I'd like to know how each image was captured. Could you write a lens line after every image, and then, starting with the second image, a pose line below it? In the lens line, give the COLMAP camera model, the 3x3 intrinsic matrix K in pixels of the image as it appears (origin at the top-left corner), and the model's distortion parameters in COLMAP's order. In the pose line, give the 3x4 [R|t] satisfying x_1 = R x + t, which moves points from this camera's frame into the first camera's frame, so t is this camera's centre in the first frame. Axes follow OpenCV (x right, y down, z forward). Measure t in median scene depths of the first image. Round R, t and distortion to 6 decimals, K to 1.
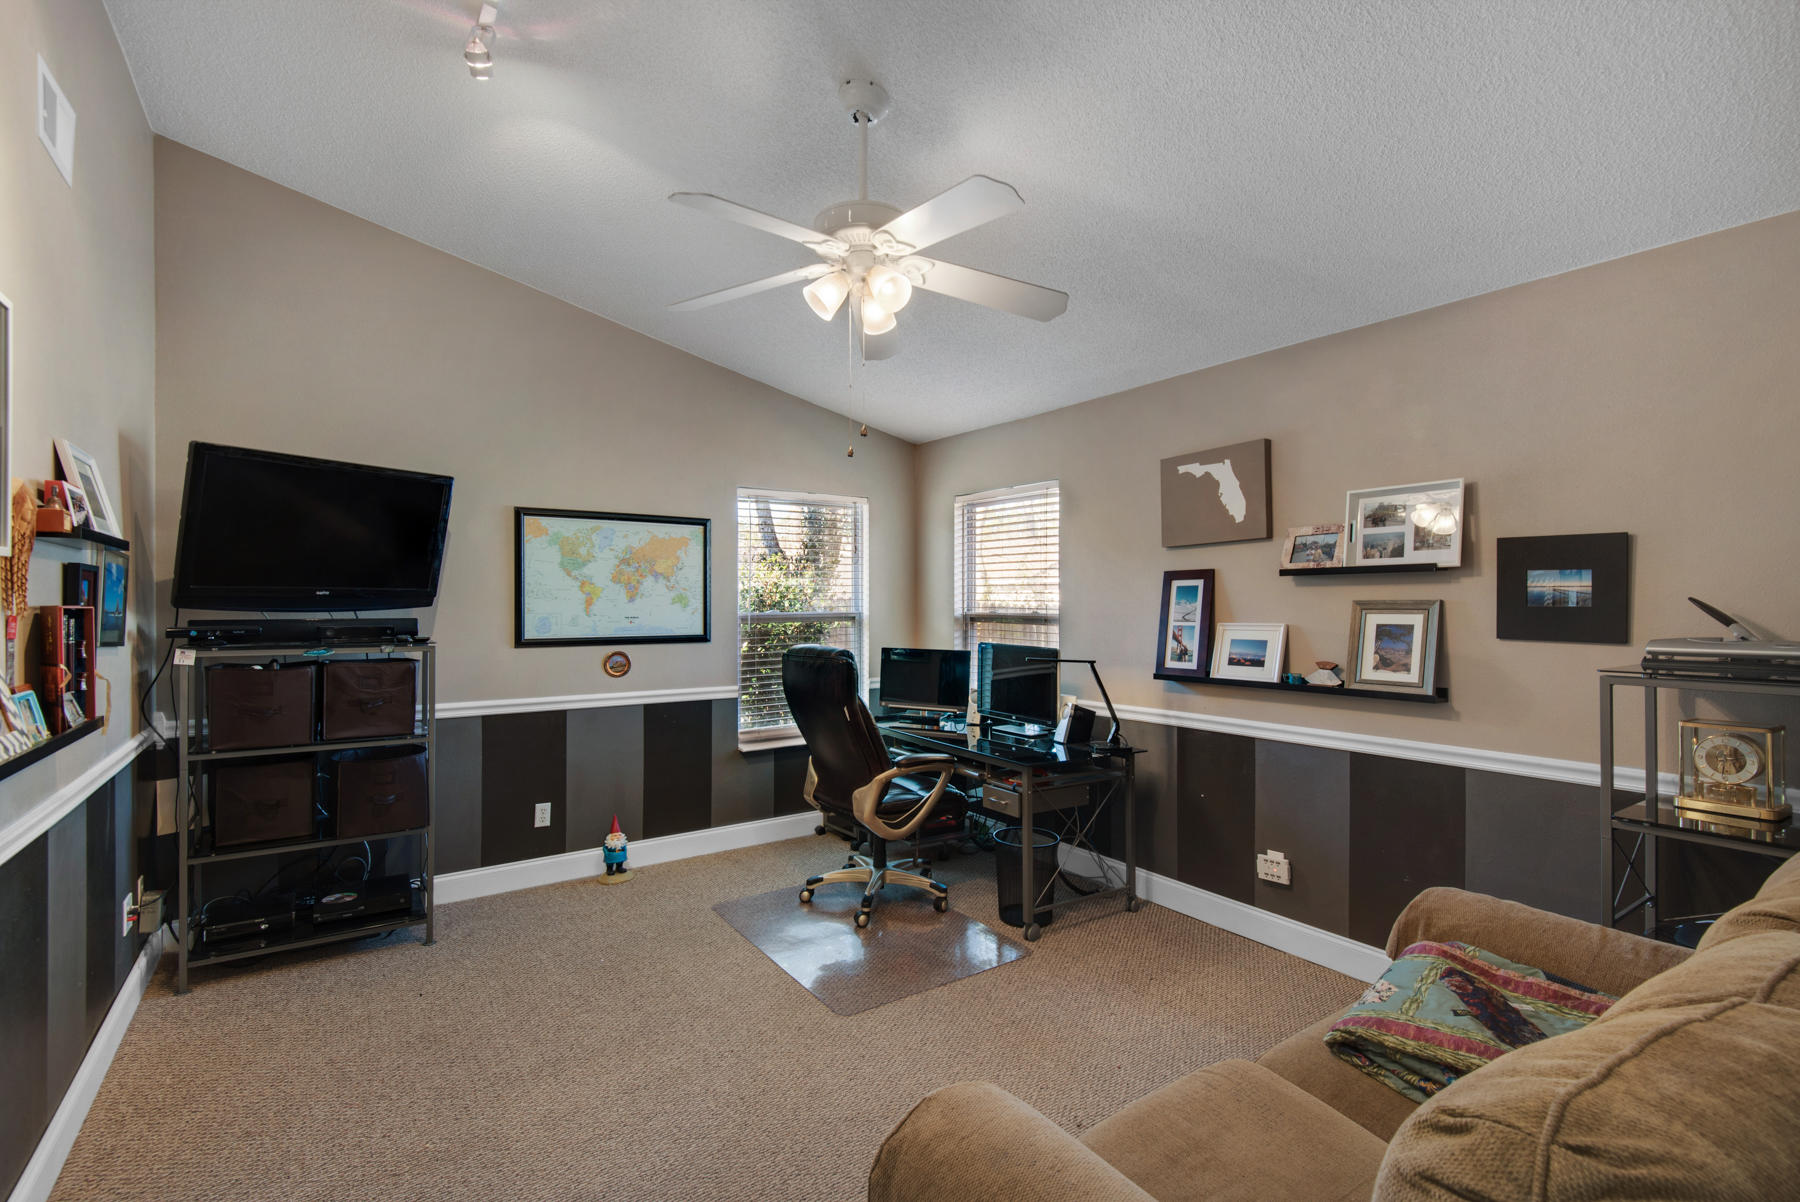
lens RADIAL K [[832.2, 0, 900.0], [0, 832.2, 601.0], [0, 0, 1]] dist [-0.002703, -0.000379]
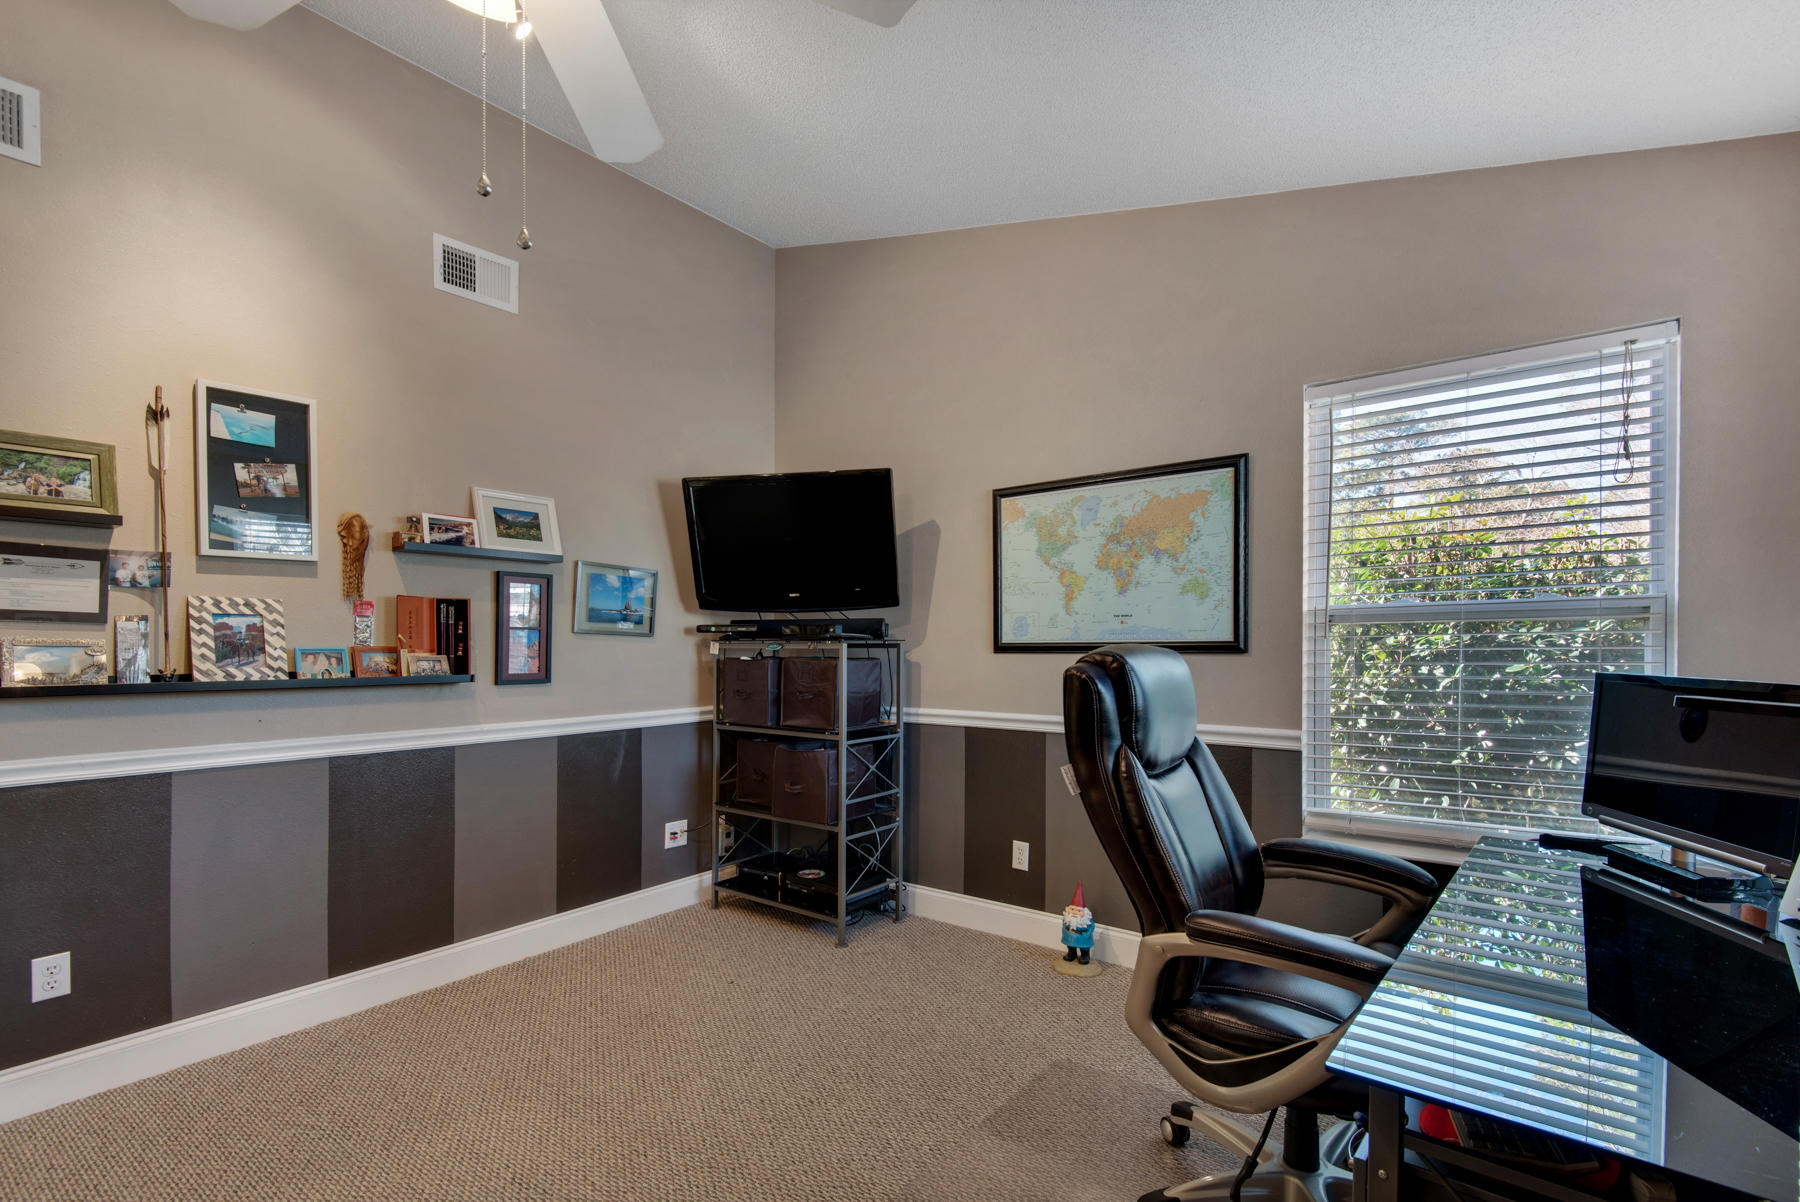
lens RADIAL K [[806.4, 0, 899.6], [0, 806.4, 645.9], [0, 0, 1]] dist [0.026441, -0.000012]
pose [[0.287052, 0.000252, -0.957915, 0.306248], [0.007688, 0.999967, 0.002566, 0.045118], [0.957884, -0.008101, 0.287040, 0.651718]]
